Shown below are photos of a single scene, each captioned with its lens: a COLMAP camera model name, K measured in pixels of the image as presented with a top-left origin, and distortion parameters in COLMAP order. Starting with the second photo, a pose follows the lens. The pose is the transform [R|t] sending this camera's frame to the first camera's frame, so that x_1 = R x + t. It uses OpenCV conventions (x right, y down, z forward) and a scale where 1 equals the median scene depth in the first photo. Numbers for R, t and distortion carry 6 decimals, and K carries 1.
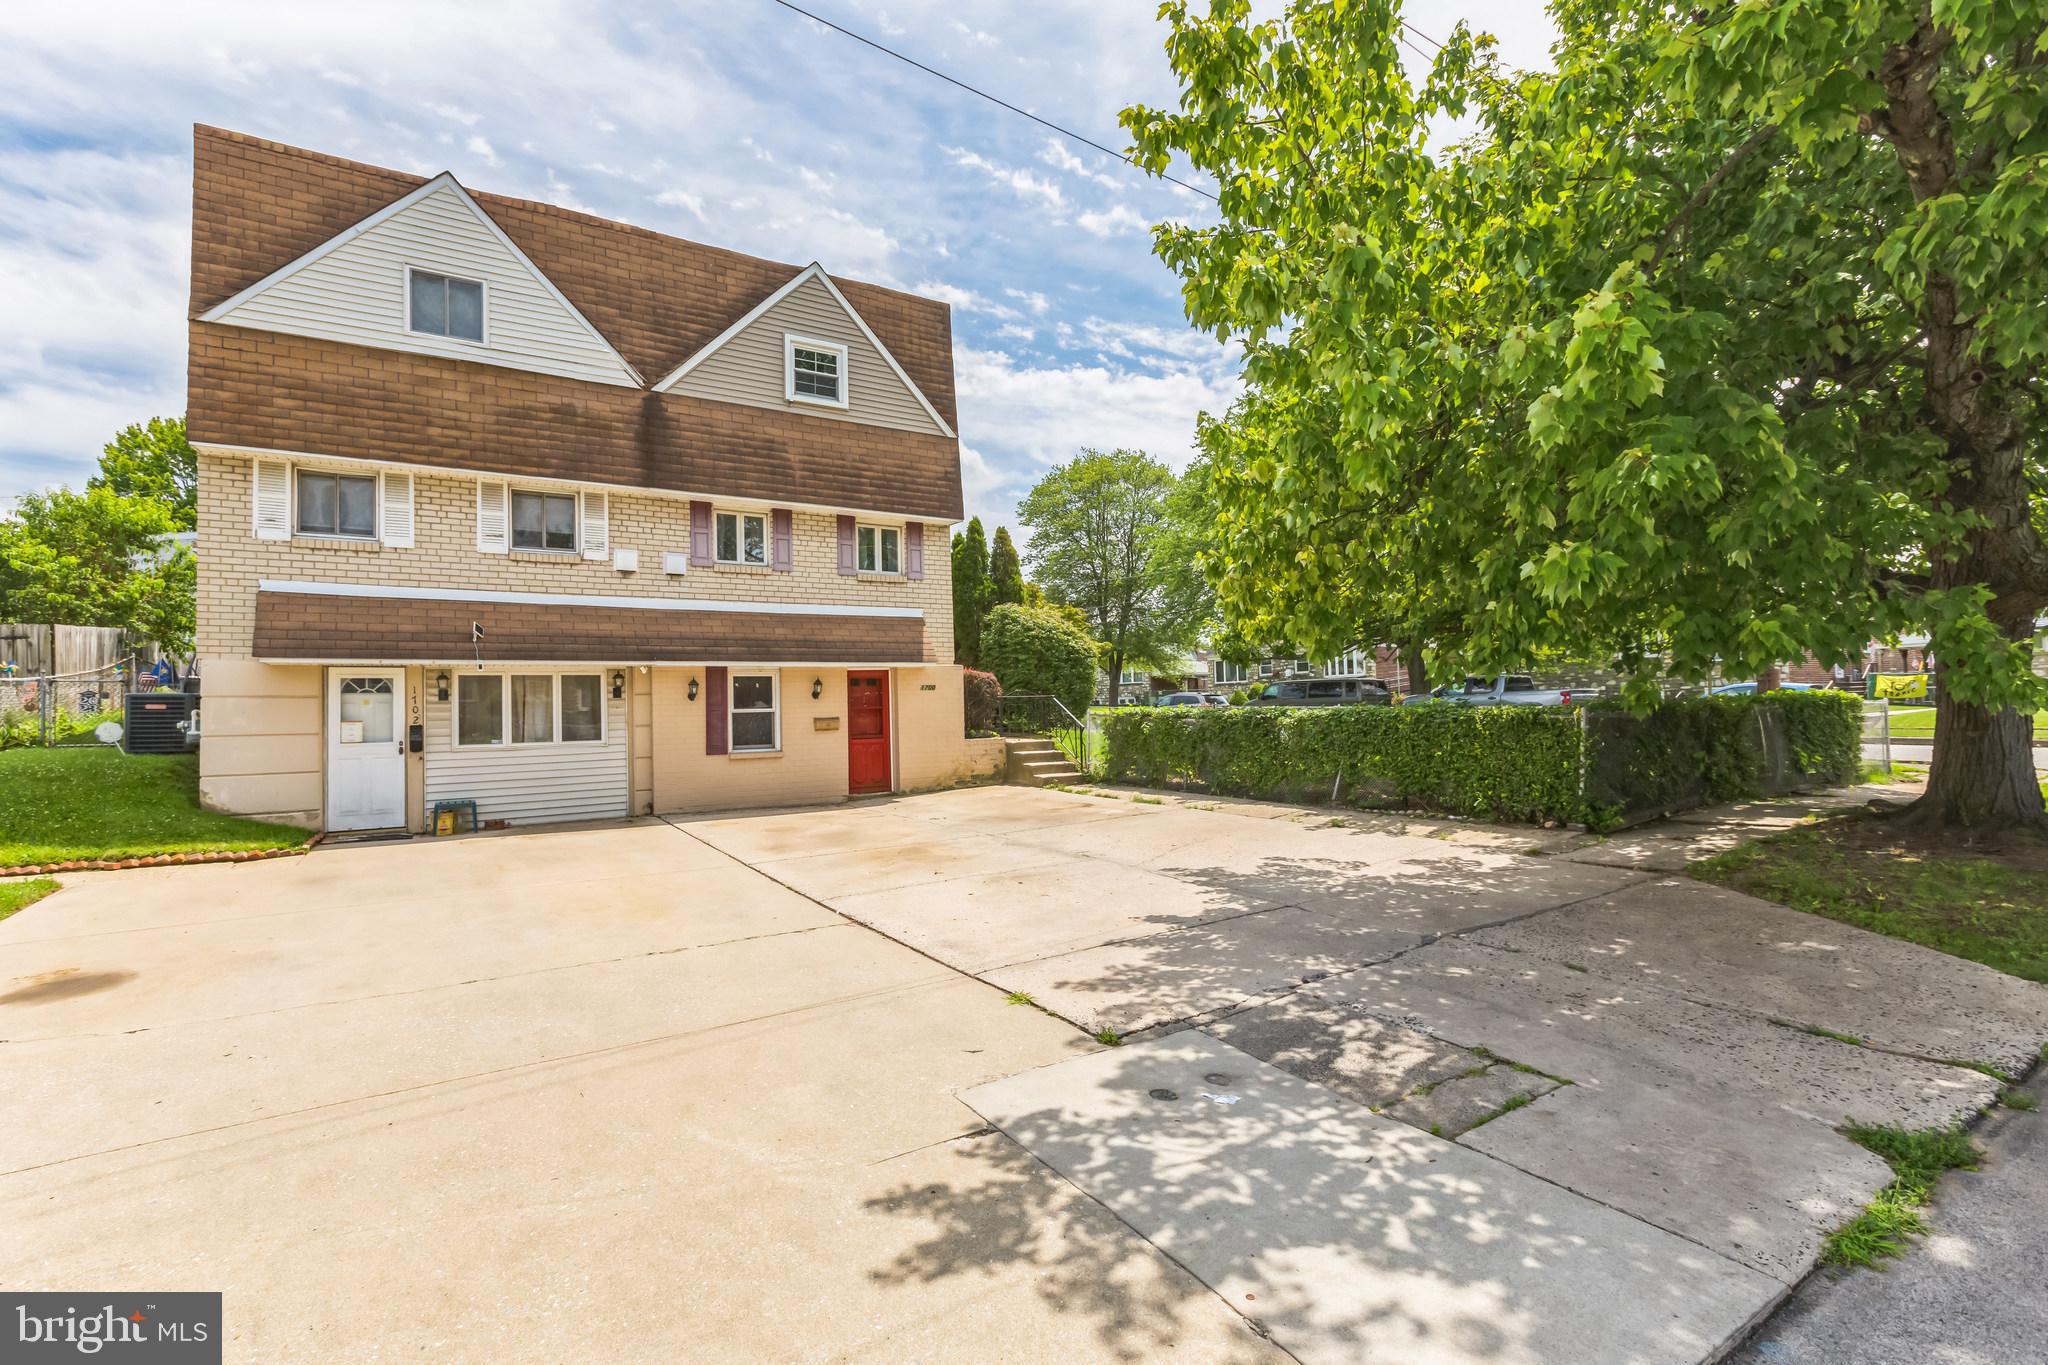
lens RADIAL K [[930.8, 0, 1024.0], [0, 930.8, 682.5], [0, 0, 1]] dist [0.001126, 0.000164]
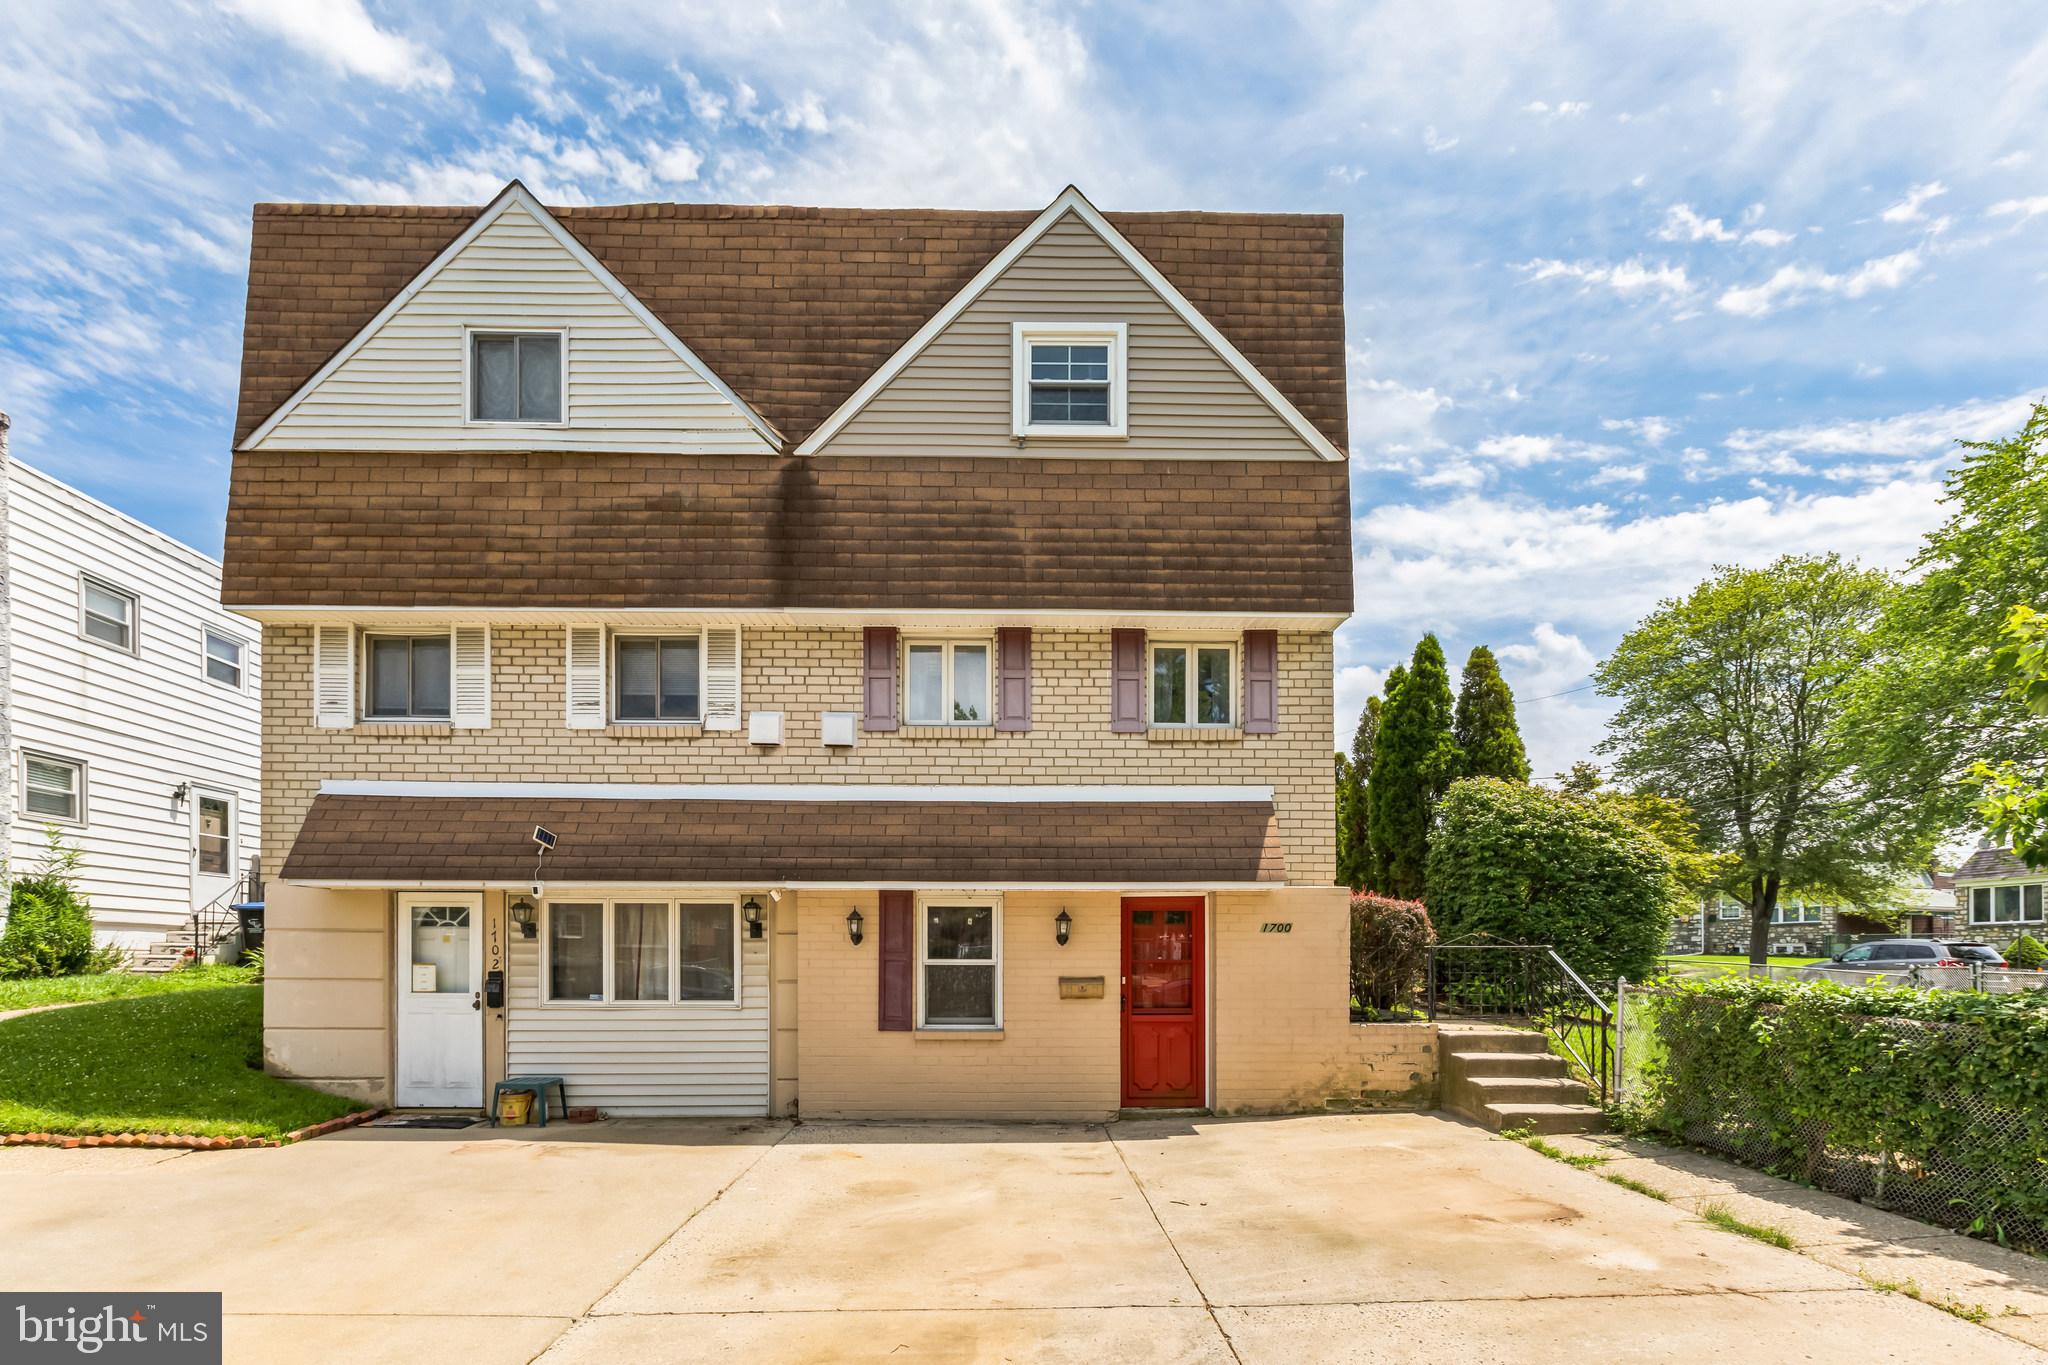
lens RADIAL K [[966.5, 0, 1023.5], [0, 966.5, 955.0], [0, 0, 1]] dist [-0.000137, 0.000525]
pose [[0.841866, 0.027221, -0.539000, 0.093929], [-0.006879, 0.999187, 0.039717, -0.000156], [0.539643, -0.029729, 0.841369, 0.508144]]
